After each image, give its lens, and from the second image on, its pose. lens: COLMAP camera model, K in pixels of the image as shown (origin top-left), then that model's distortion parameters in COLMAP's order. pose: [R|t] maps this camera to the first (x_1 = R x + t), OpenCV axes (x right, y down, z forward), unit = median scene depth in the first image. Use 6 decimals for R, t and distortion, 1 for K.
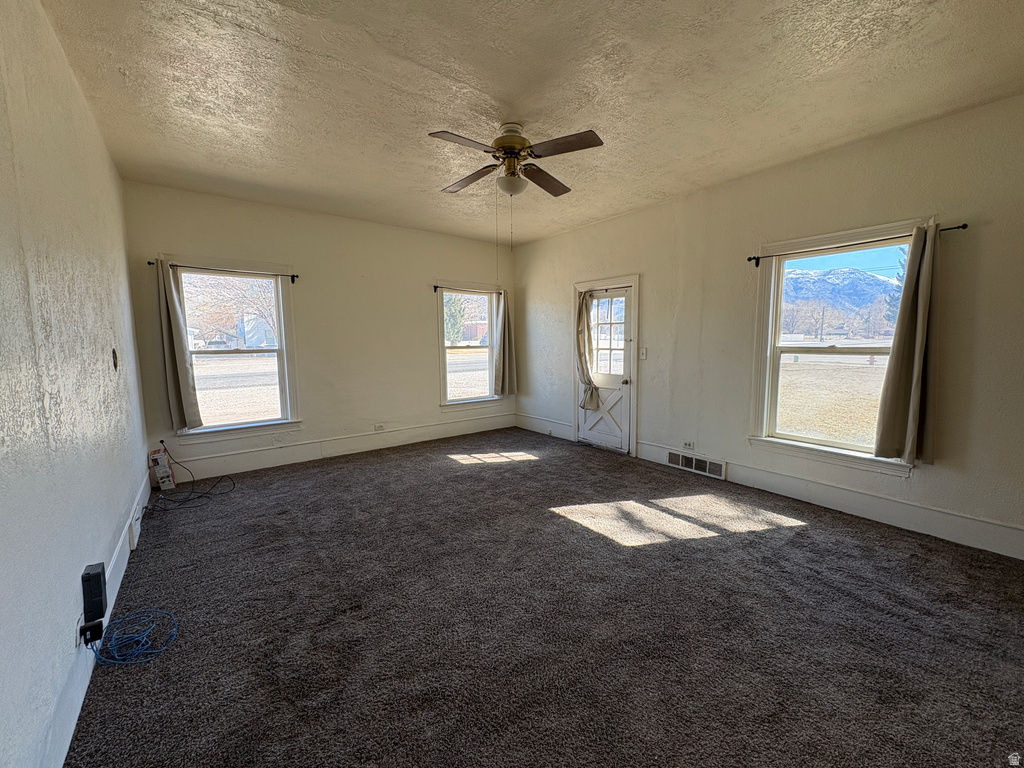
lens RADIAL K [[408.3, 0, 514.3], [0, 408.3, 385.1], [0, 0, 1]] dist [-0.000716, 0.000707]
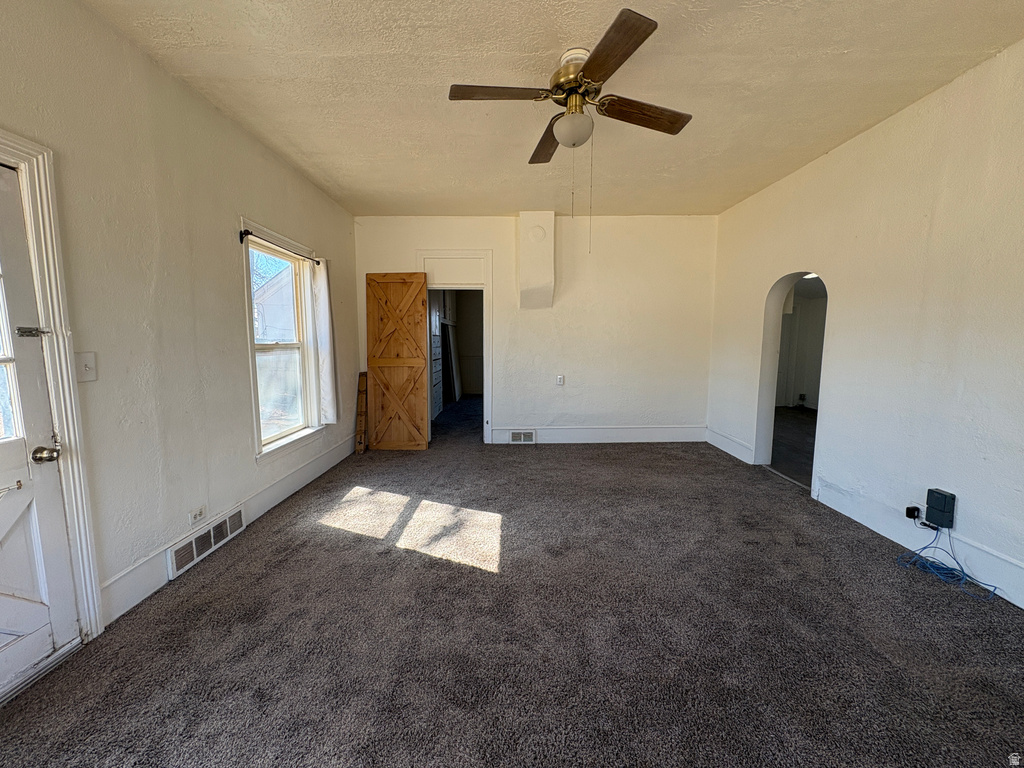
lens RADIAL K [[408.3, 0, 511.1], [0, 408.3, 382.6], [0, 0, 1]] dist [-0.000716, 0.000707]
pose [[-0.791253, -0.061175, 0.608421, -0.339033], [0.067919, 0.980034, 0.186869, -0.147612], [-0.607705, 0.189185, -0.771300, 1.441783]]
